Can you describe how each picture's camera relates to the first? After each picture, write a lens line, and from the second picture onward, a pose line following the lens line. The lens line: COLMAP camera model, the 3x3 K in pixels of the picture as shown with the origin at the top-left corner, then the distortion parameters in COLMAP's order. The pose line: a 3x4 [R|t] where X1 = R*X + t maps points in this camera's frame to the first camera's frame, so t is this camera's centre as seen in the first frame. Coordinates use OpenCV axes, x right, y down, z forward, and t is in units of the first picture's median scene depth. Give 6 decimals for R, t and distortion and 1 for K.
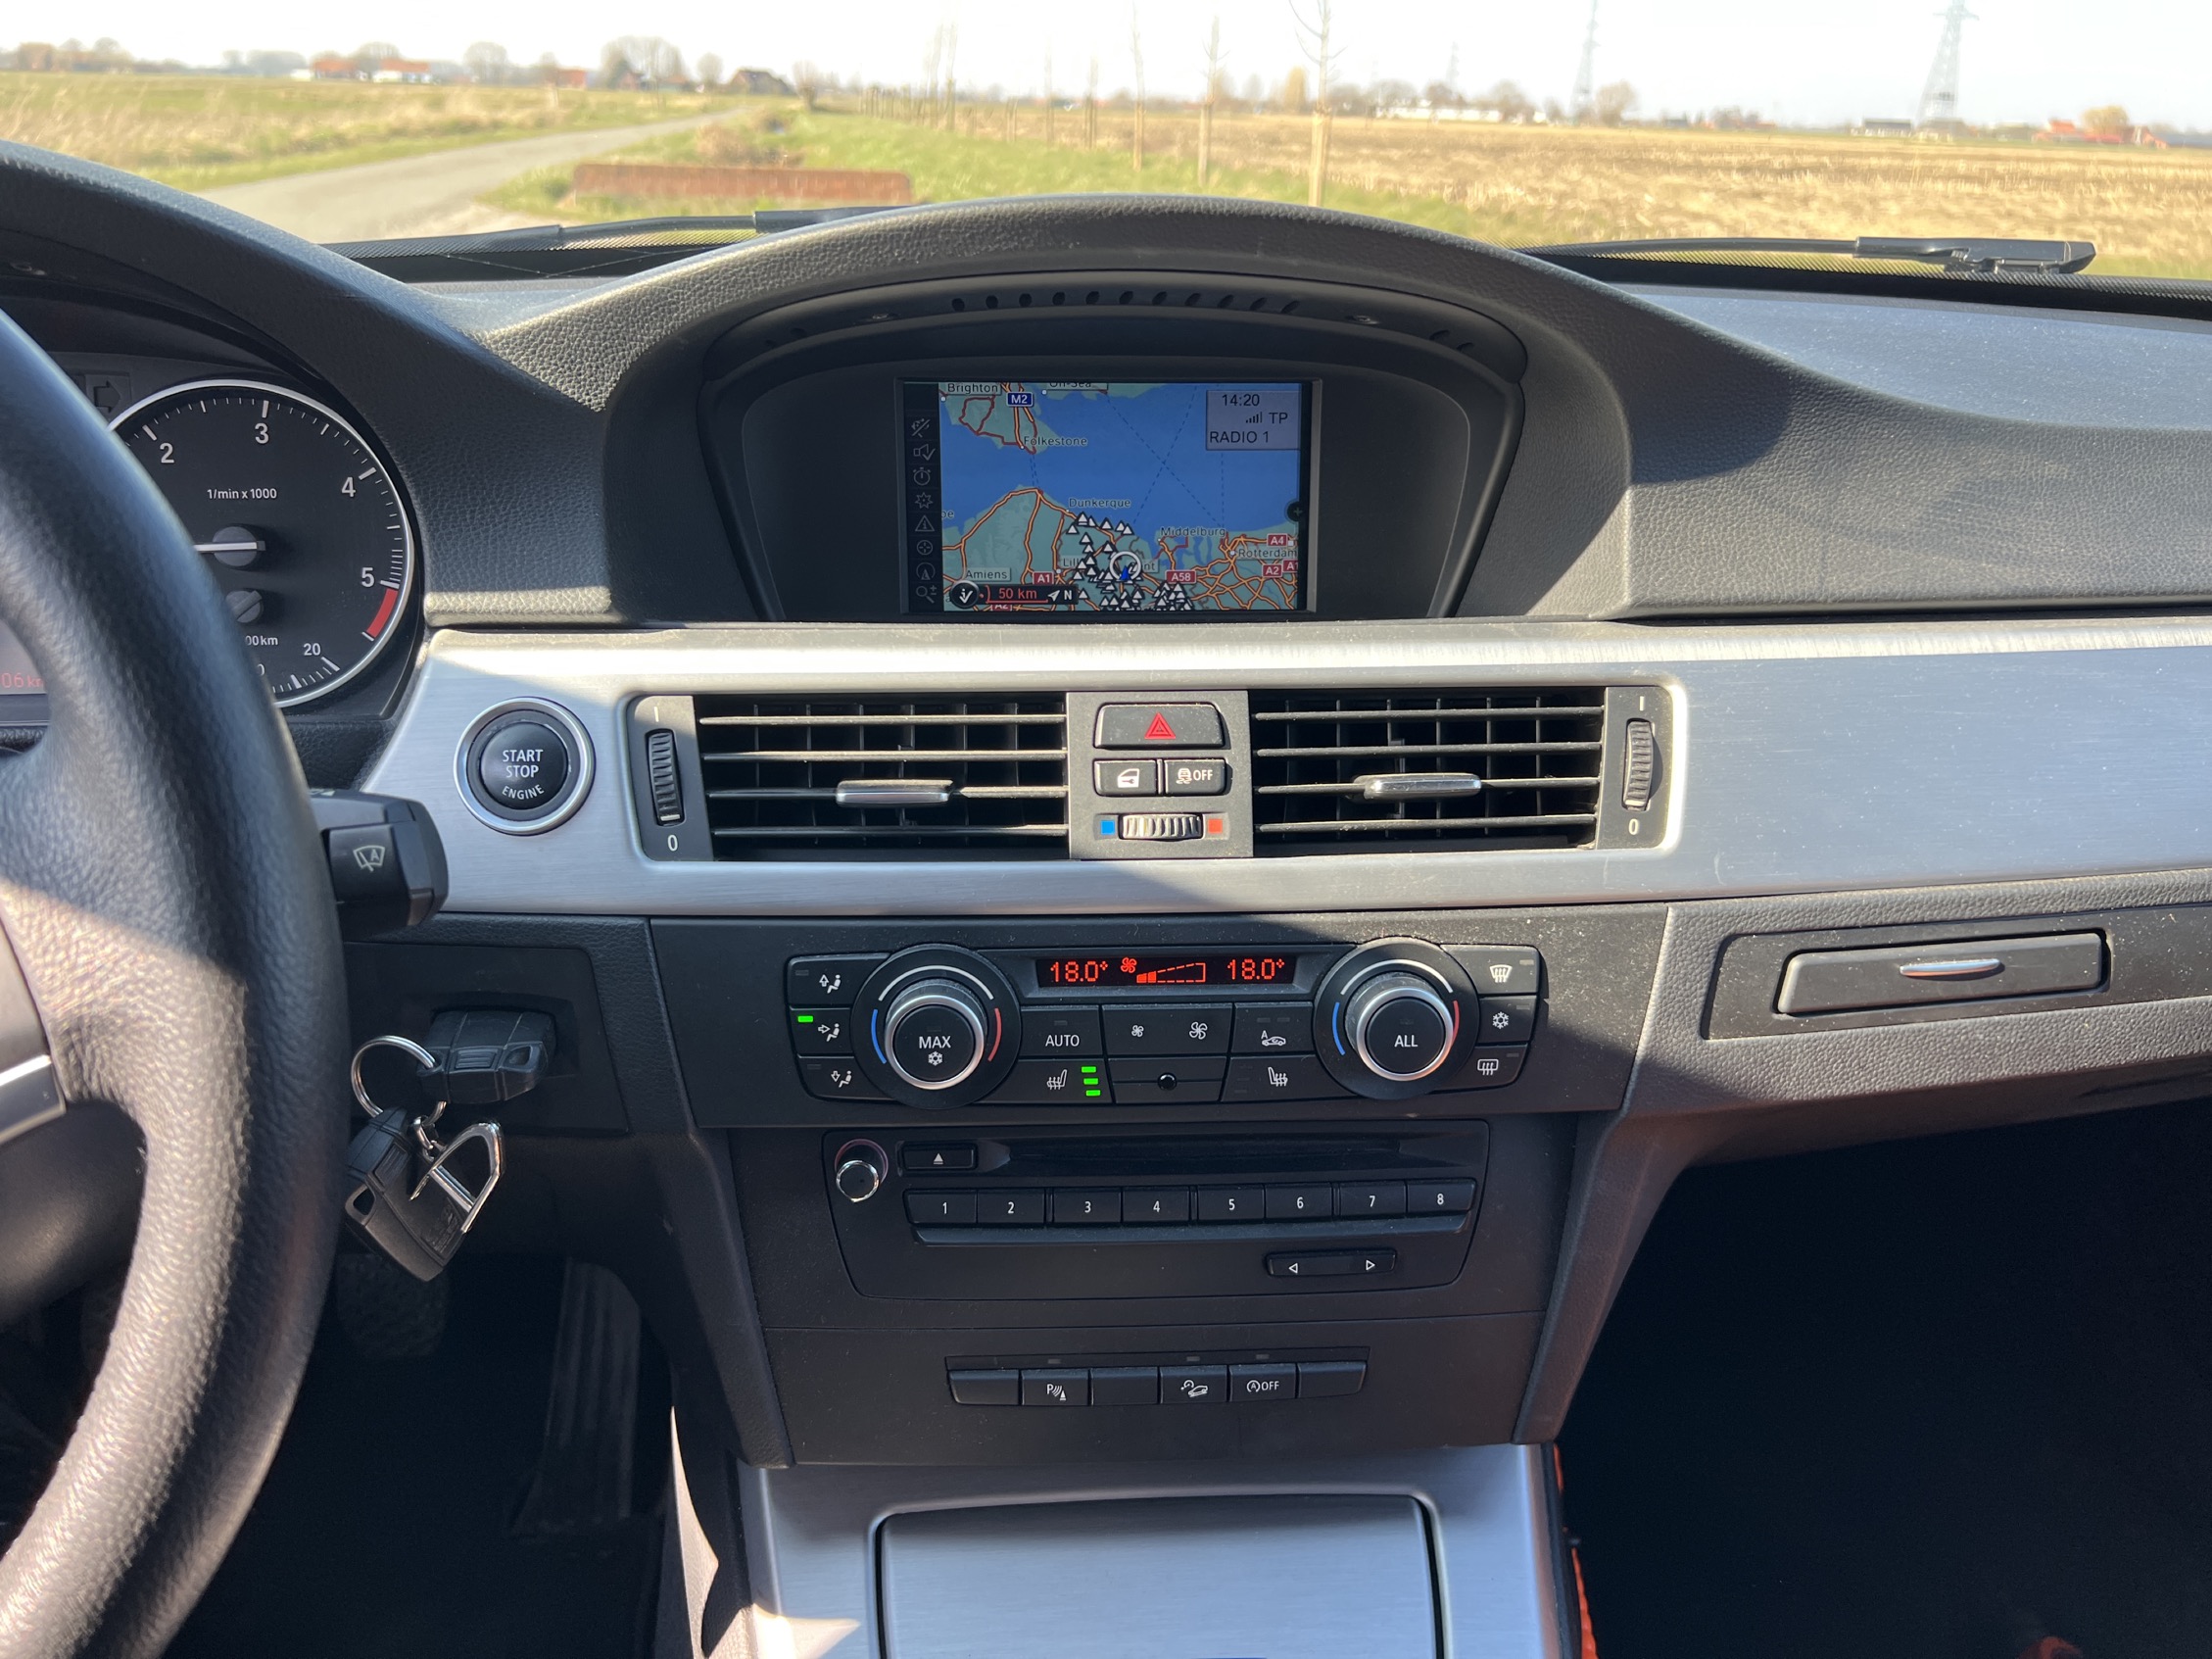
lens RADIAL K [[1687.2, 0, 1112.9], [0, 1687.2, 828.6], [0, 0, 1]] dist [0.061338, -0.085370]
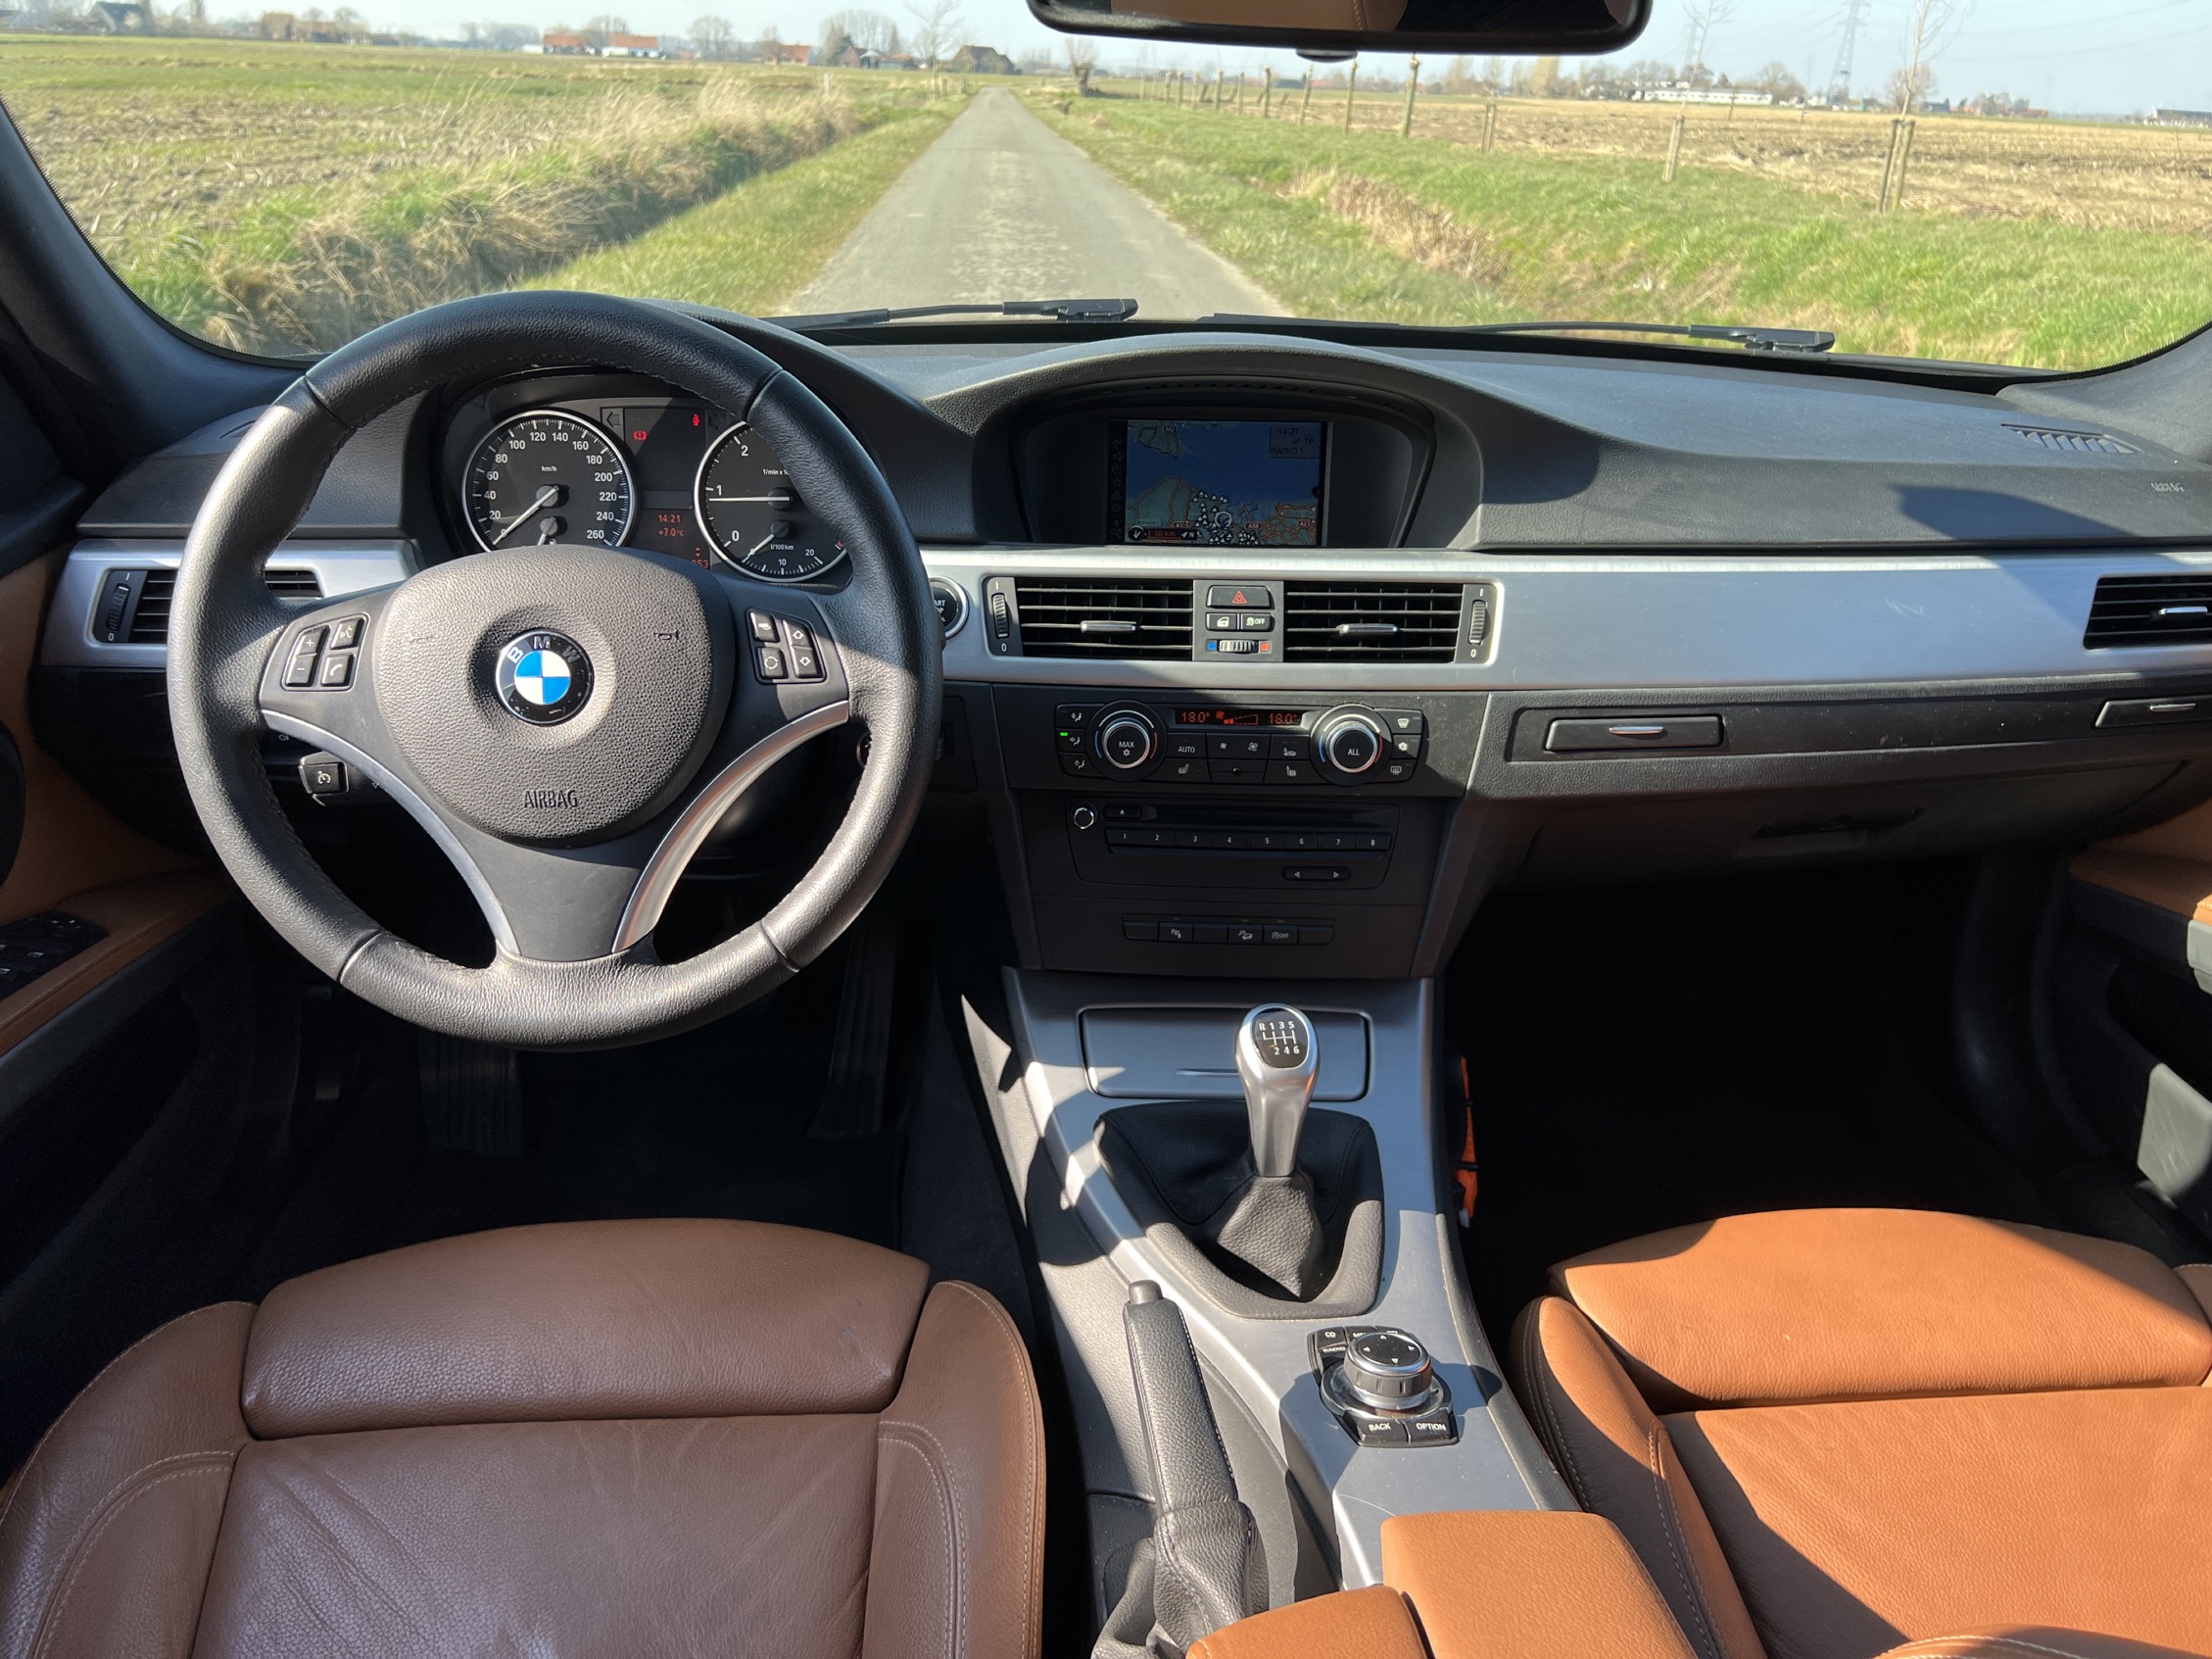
lens RADIAL K [[1687.2, 0, 1089.5], [0, 1687.2, 829.5], [0, 0, 1]] dist [0.061338, -0.085370]
pose [[0.997828, 0.031890, -0.057638, -0.024801], [-0.030881, 0.999355, 0.018316, 0.177563], [0.058185, -0.016496, 0.998170, -0.992812]]
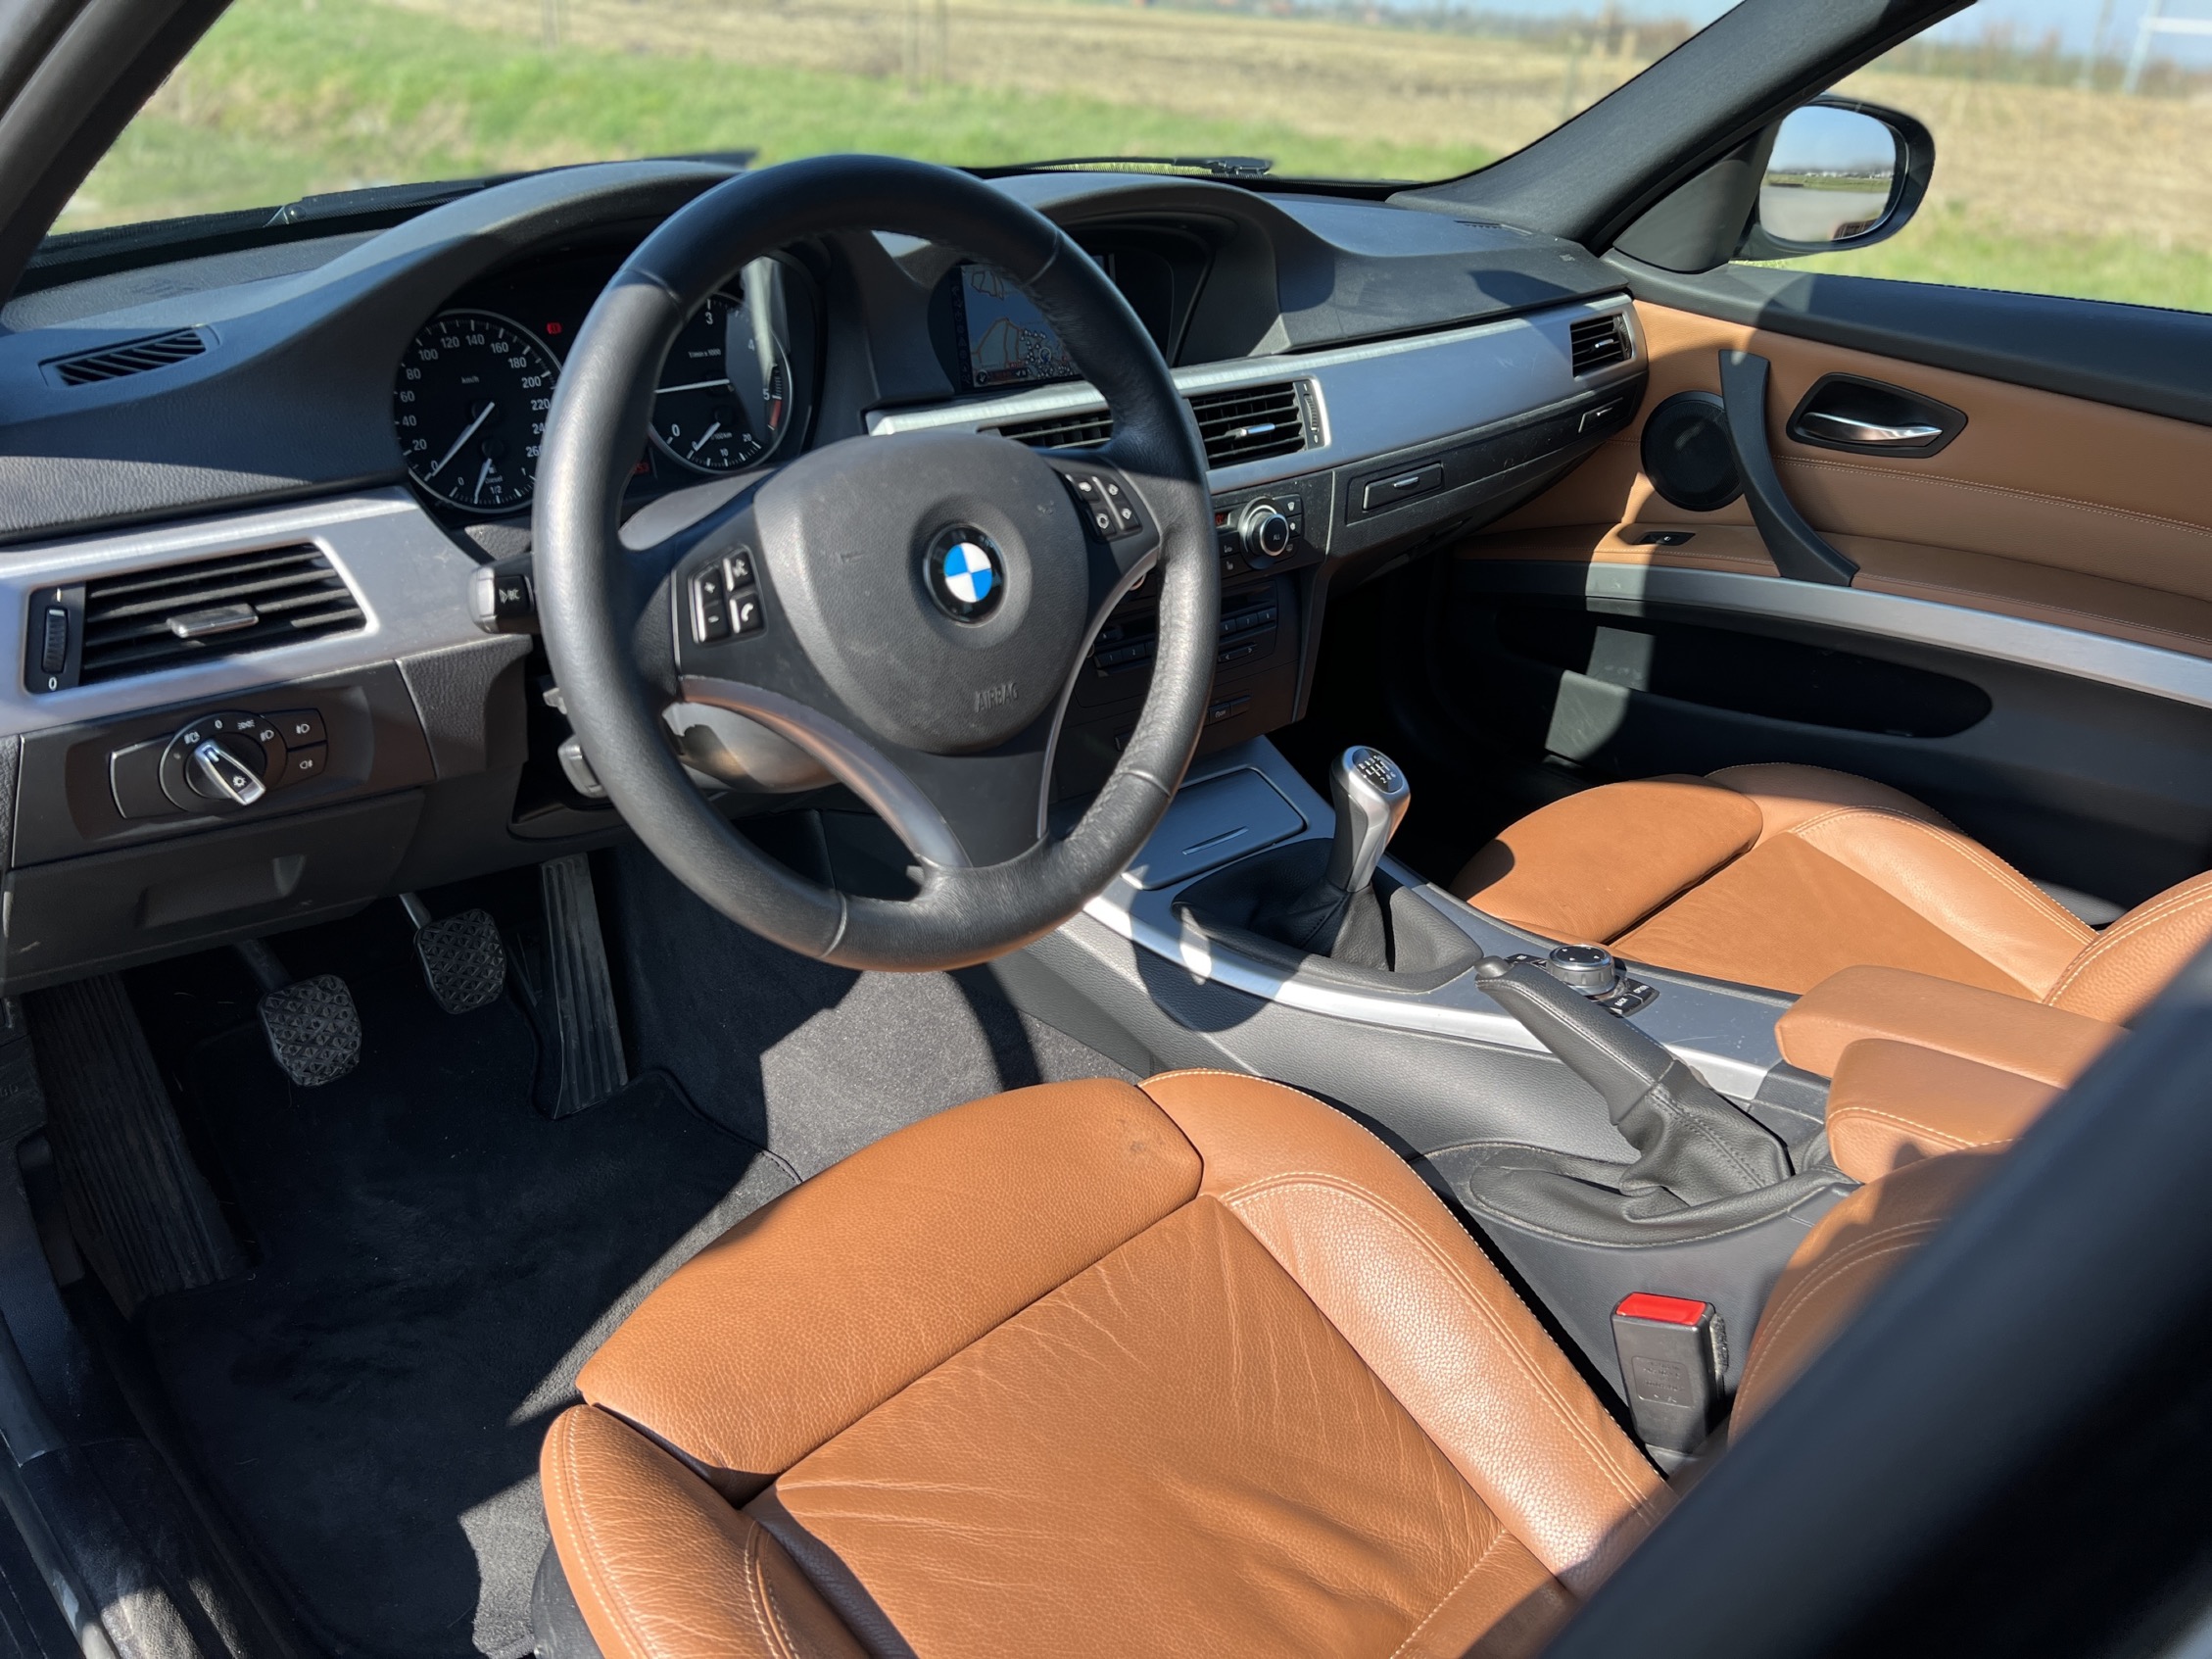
lens RADIAL K [[1687.2, 0, 1108.3], [0, 1687.2, 837.8], [0, 0, 1]] dist [0.061338, -0.085370]
pose [[0.779241, -0.255073, 0.572470, -1.388658], [0.196235, 0.966803, 0.163660, 0.091312], [-0.595210, -0.015192, 0.803426, -0.737714]]
